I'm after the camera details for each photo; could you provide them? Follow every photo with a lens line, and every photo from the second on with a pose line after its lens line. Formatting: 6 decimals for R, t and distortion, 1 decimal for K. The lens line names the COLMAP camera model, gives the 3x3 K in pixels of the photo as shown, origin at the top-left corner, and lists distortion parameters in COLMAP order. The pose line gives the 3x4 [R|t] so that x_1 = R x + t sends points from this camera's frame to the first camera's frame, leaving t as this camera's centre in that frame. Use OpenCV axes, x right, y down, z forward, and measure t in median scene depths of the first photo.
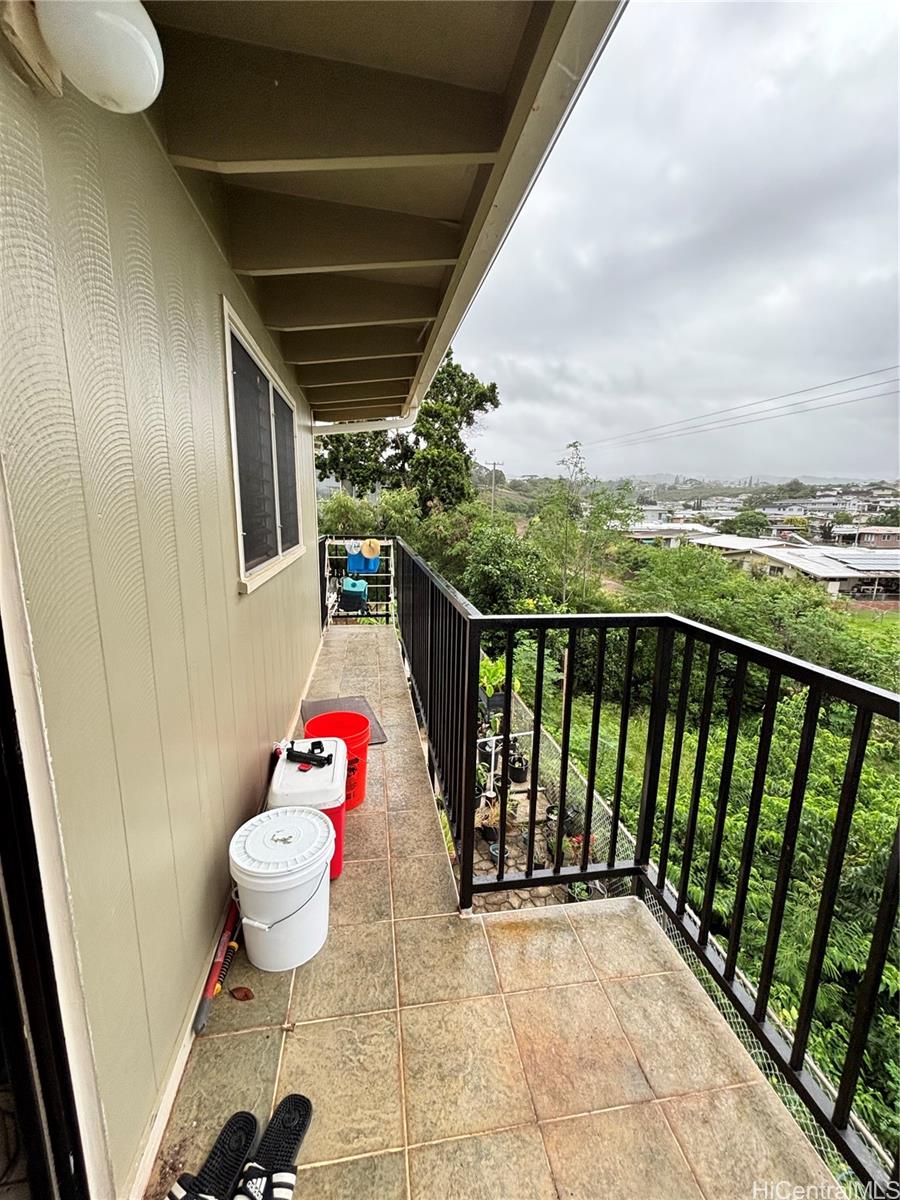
lens RADIAL K [[482.0, 0, 451.2], [0, 482.0, 600.9], [0, 0, 1]] dist [-0.001094, 0.000644]
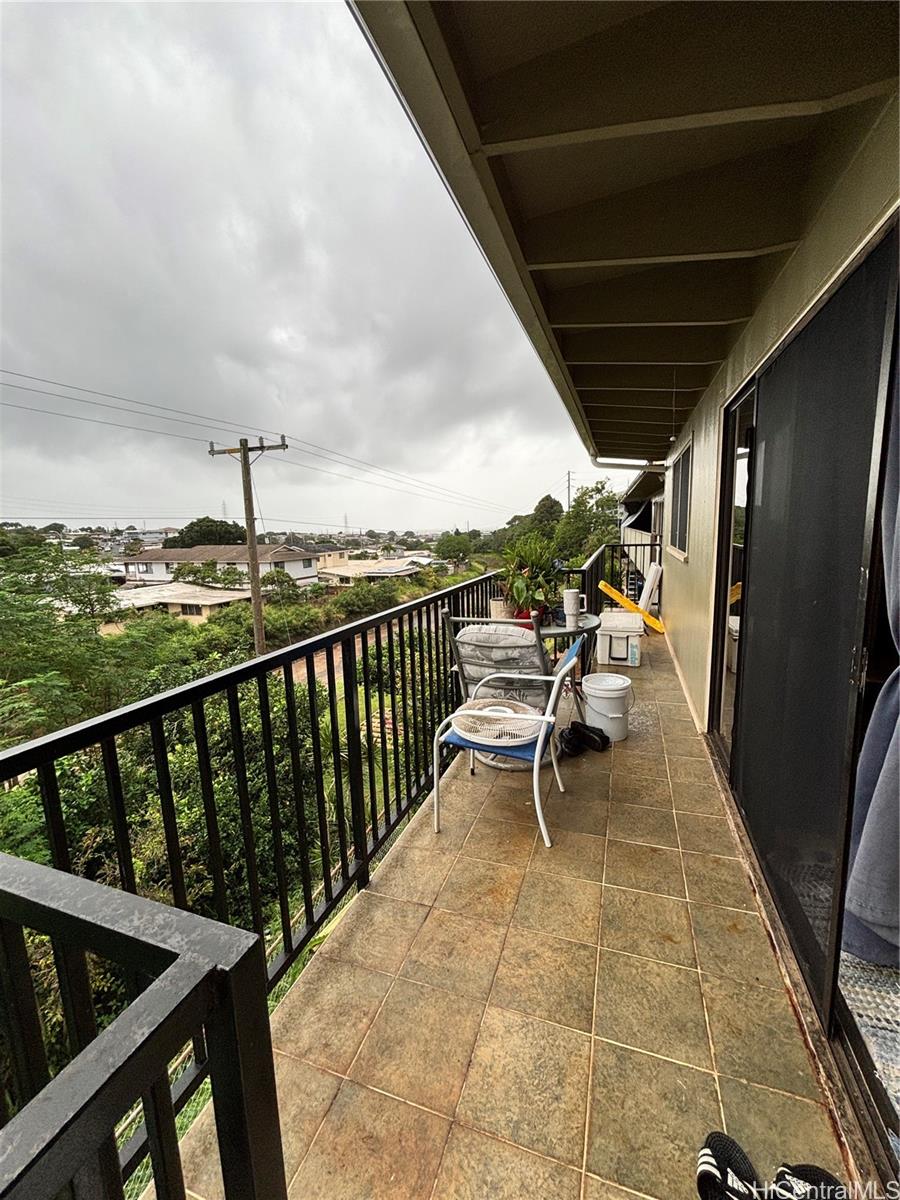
lens RADIAL K [[482.0, 0, 450.3], [0, 482.0, 601.2], [0, 0, 1]] dist [-0.001094, 0.000644]
pose [[-0.869687, -0.066071, 0.489161, -0.247746], [0.107908, 0.941581, 0.319031, -0.303594], [-0.481663, 0.330241, -0.811752, 1.467867]]
